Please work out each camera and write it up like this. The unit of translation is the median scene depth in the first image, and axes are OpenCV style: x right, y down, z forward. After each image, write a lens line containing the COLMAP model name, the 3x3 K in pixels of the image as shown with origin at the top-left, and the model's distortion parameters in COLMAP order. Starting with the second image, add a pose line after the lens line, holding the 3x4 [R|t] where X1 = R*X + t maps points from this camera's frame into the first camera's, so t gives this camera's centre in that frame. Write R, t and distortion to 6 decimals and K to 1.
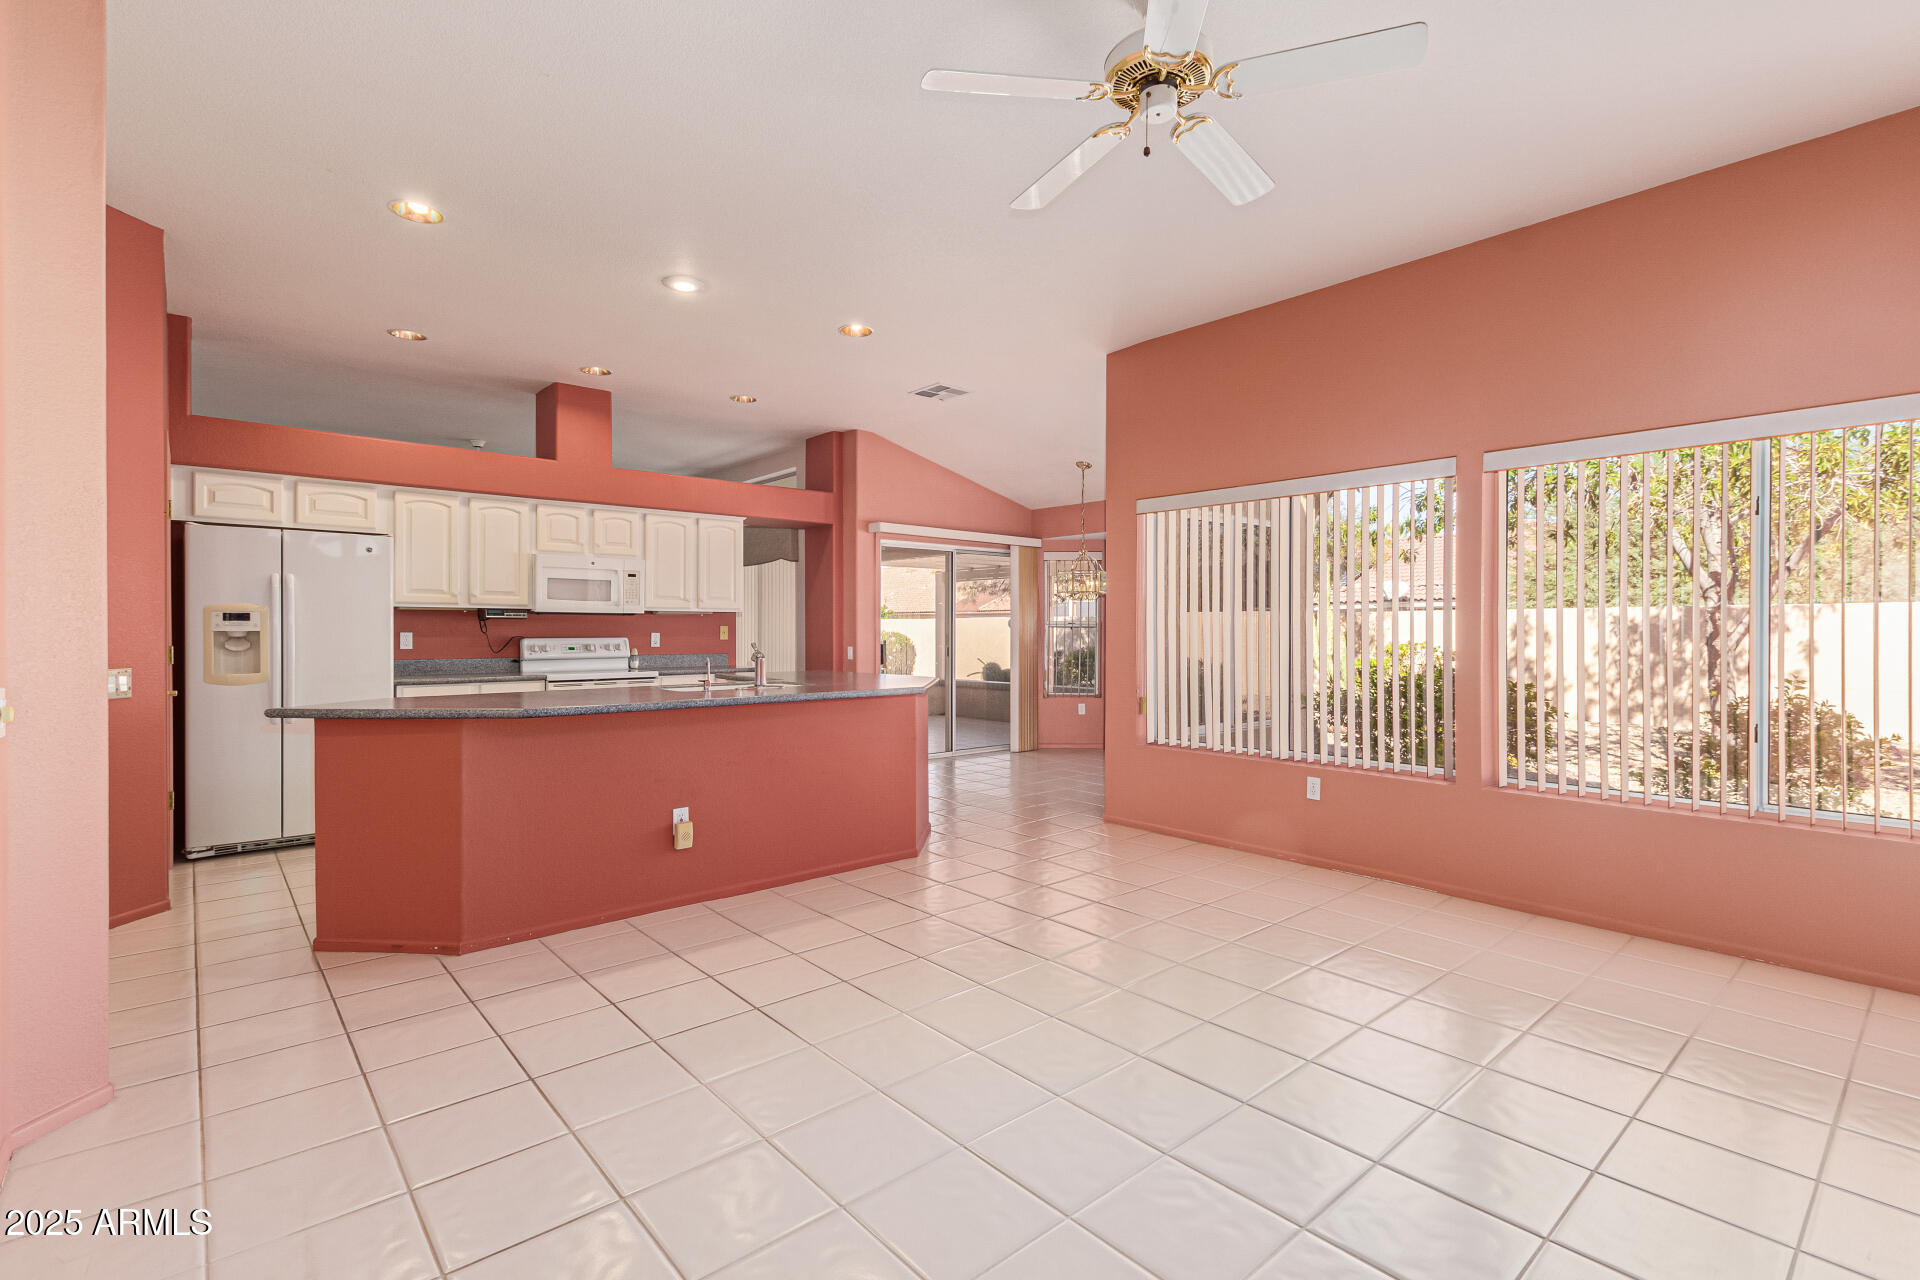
lens RADIAL K [[878.4, 0, 957.7], [0, 878.4, 633.4], [0, 0, 1]] dist [0.001336, -0.002376]
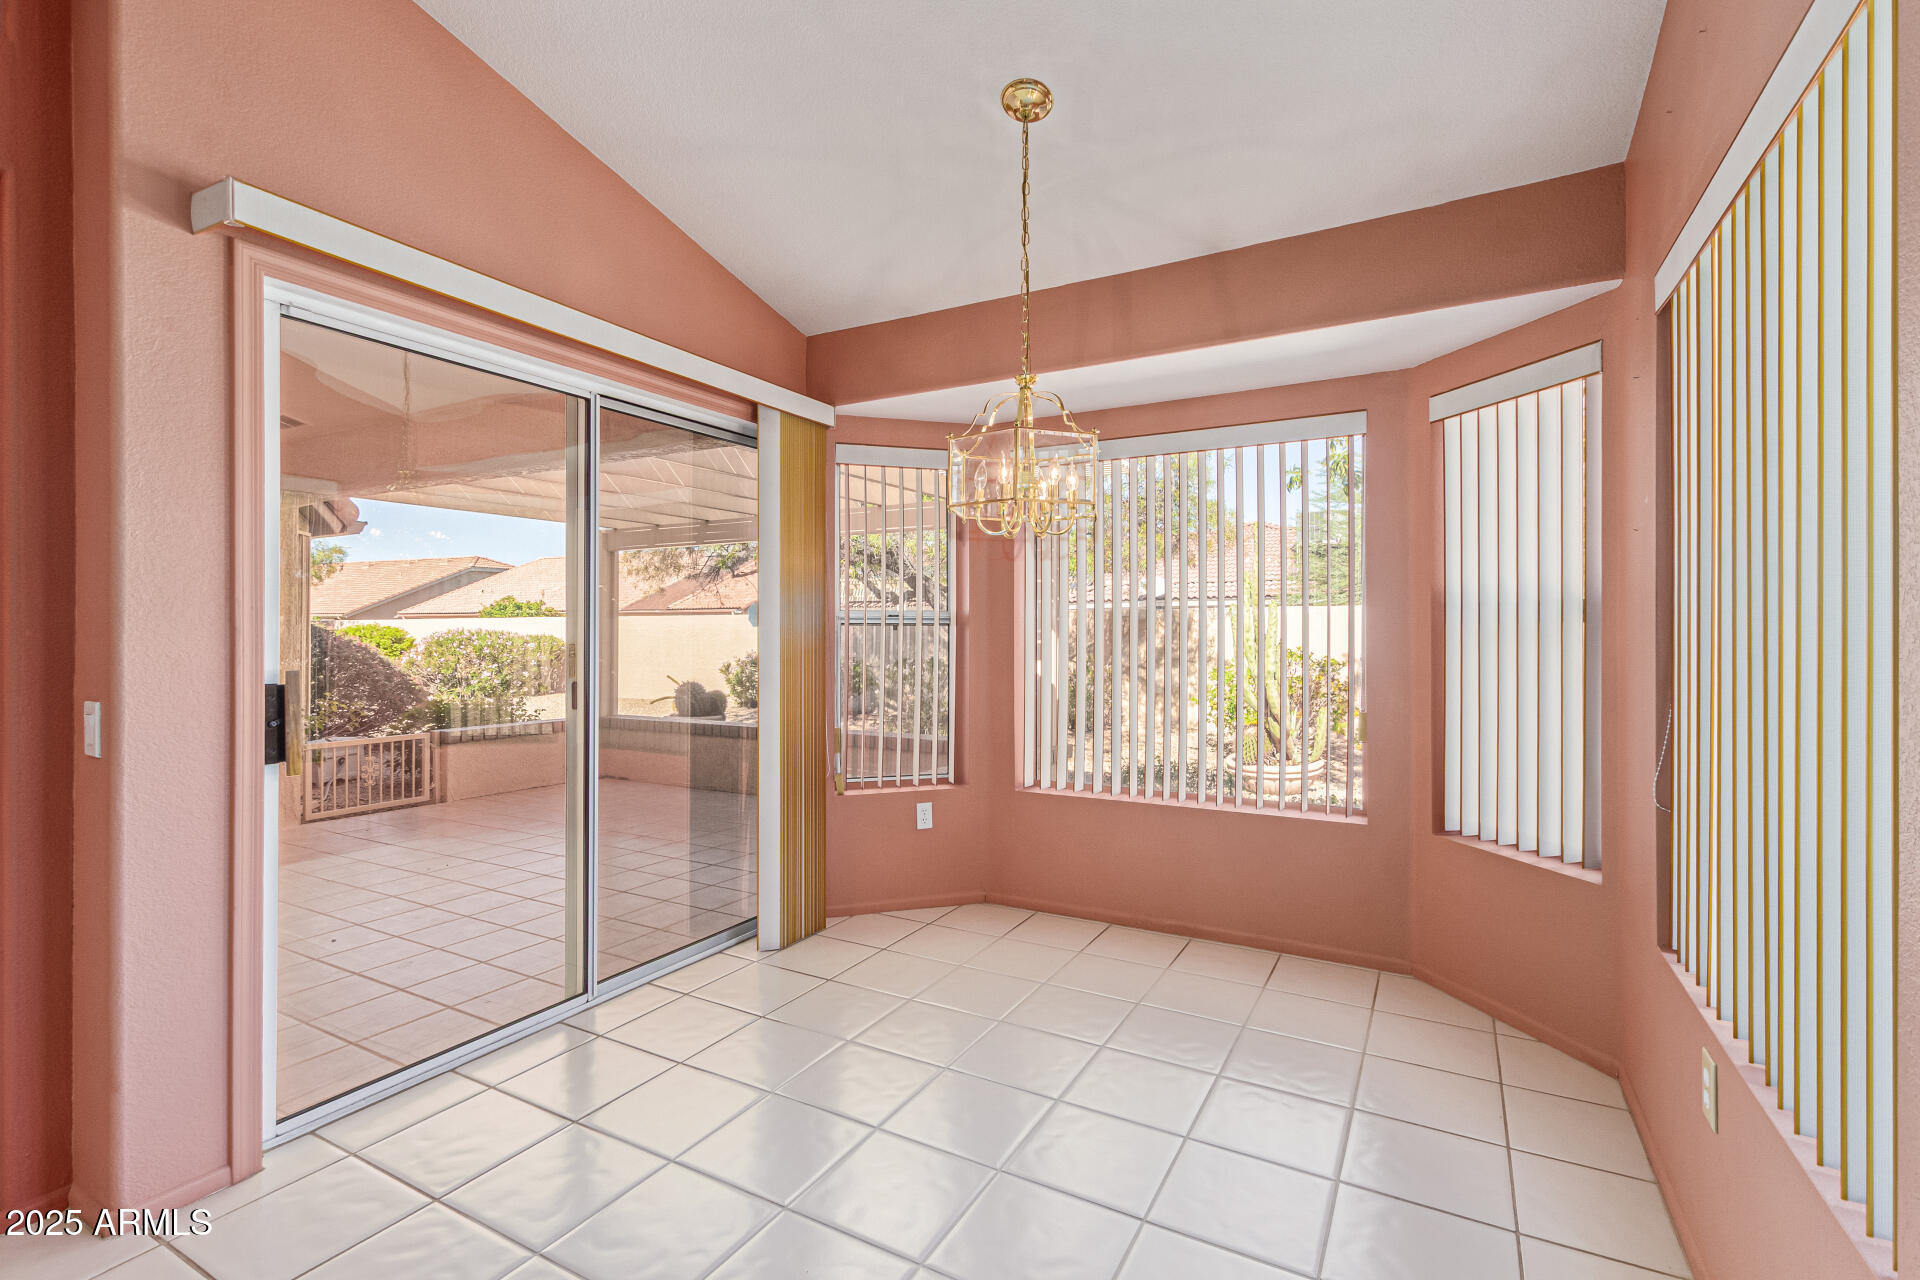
lens RADIAL K [[878.4, 0, 943.7], [0, 878.4, 640.1], [0, 0, 1]] dist [0.001336, -0.002376]
pose [[0.946636, -0.003768, 0.322282, 0.017504], [0.001769, 0.999977, 0.006498, -0.003535], [-0.322299, -0.005581, 0.946621, 0.832475]]
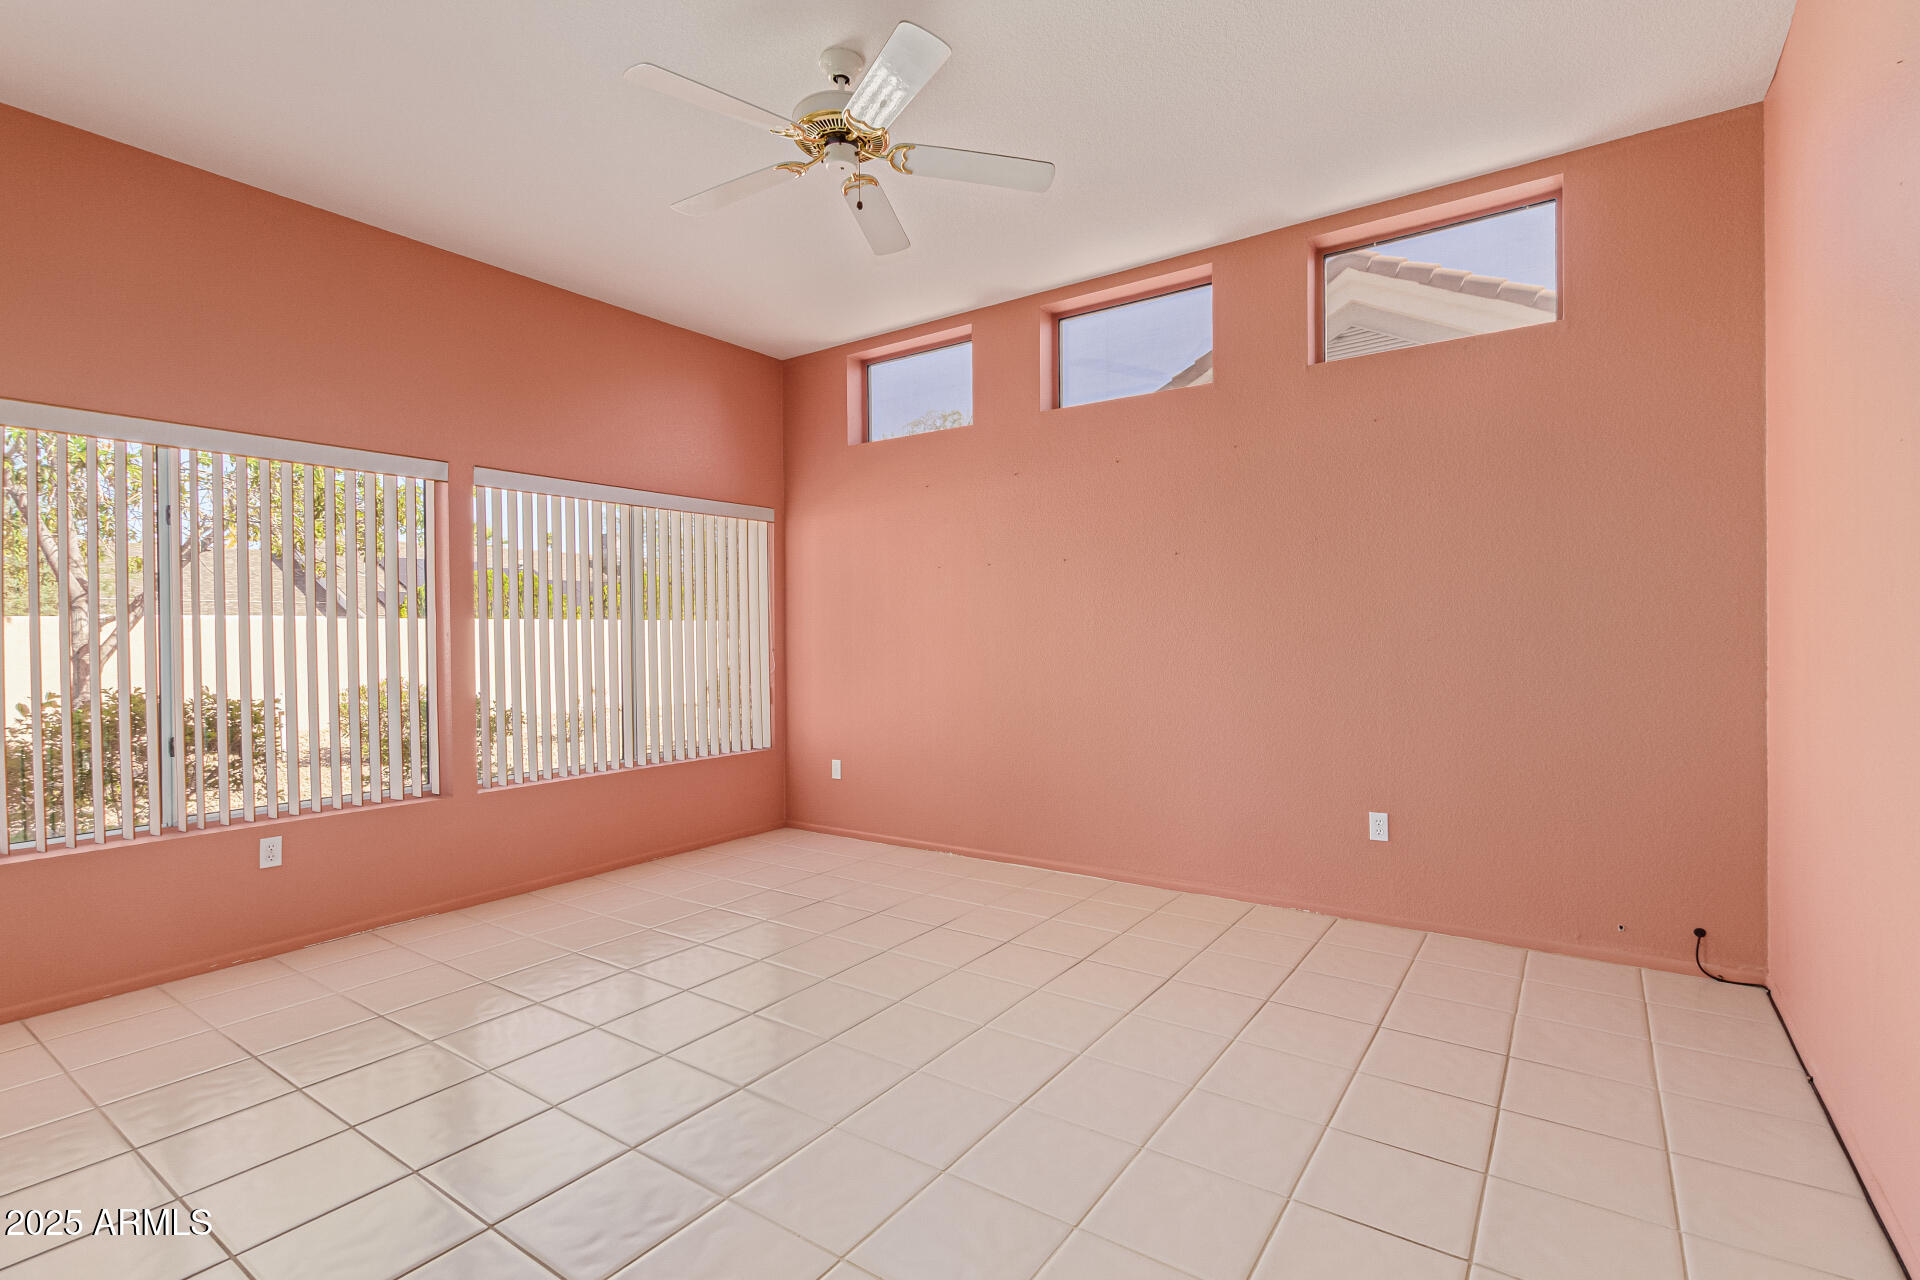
lens RADIAL K [[878.4, 0, 961.8], [0, 878.4, 639.4], [0, 0, 1]] dist [0.001336, -0.002376]
pose [[-0.268255, -0.003640, 0.963341, -0.327521], [0.013881, 0.999874, 0.007644, -0.001436], [-0.963248, 0.015423, -0.268171, 0.440593]]
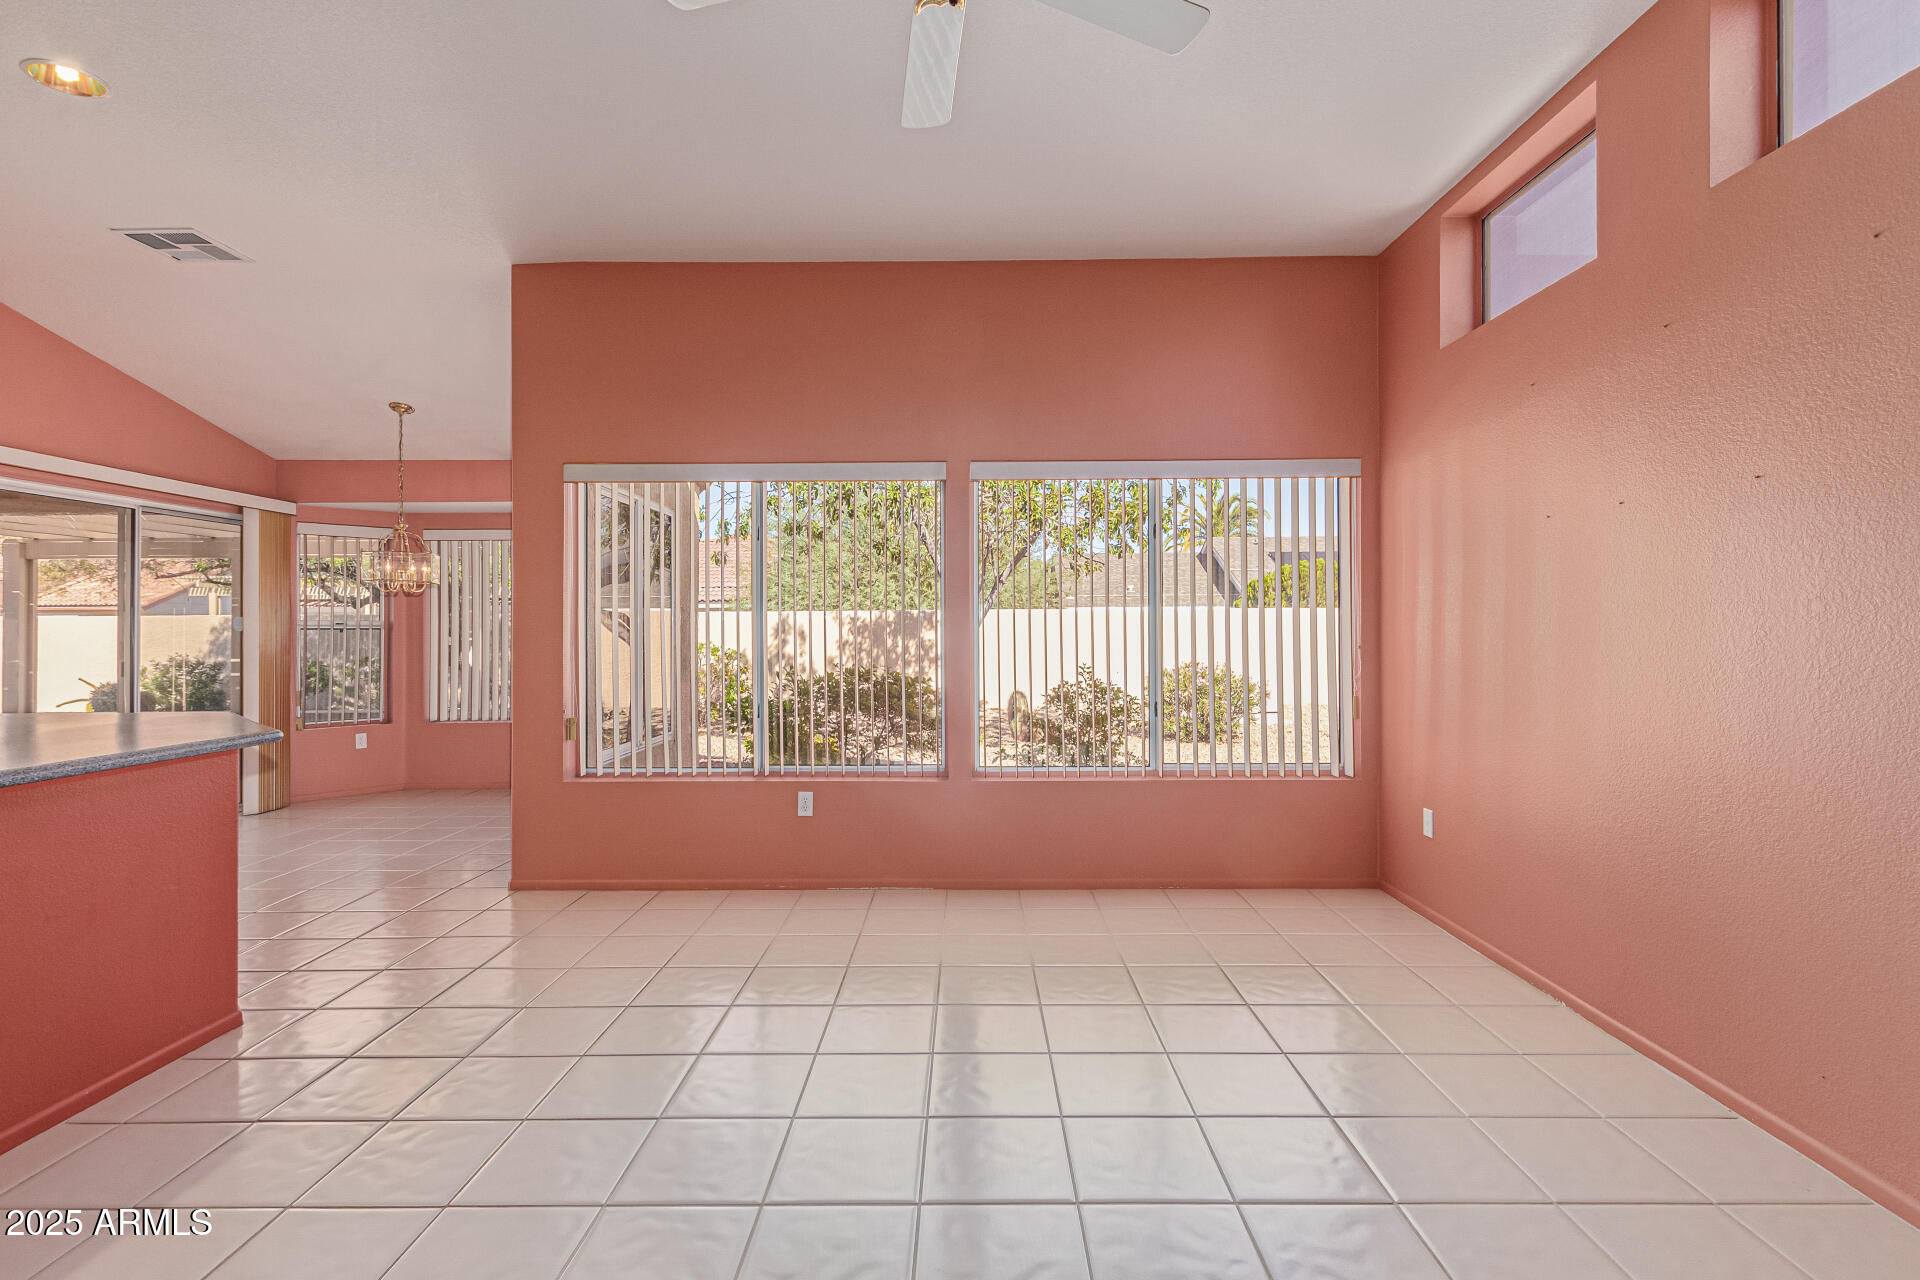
lens RADIAL K [[878.4, 0, 966.7], [0, 878.4, 620.0], [0, 0, 1]] dist [0.001336, -0.002376]
pose [[0.646104, 0.002976, 0.763243, -0.129850], [0.009071, 0.999892, -0.011579, -0.002368], [-0.763195, 0.014405, 0.646007, 0.192825]]
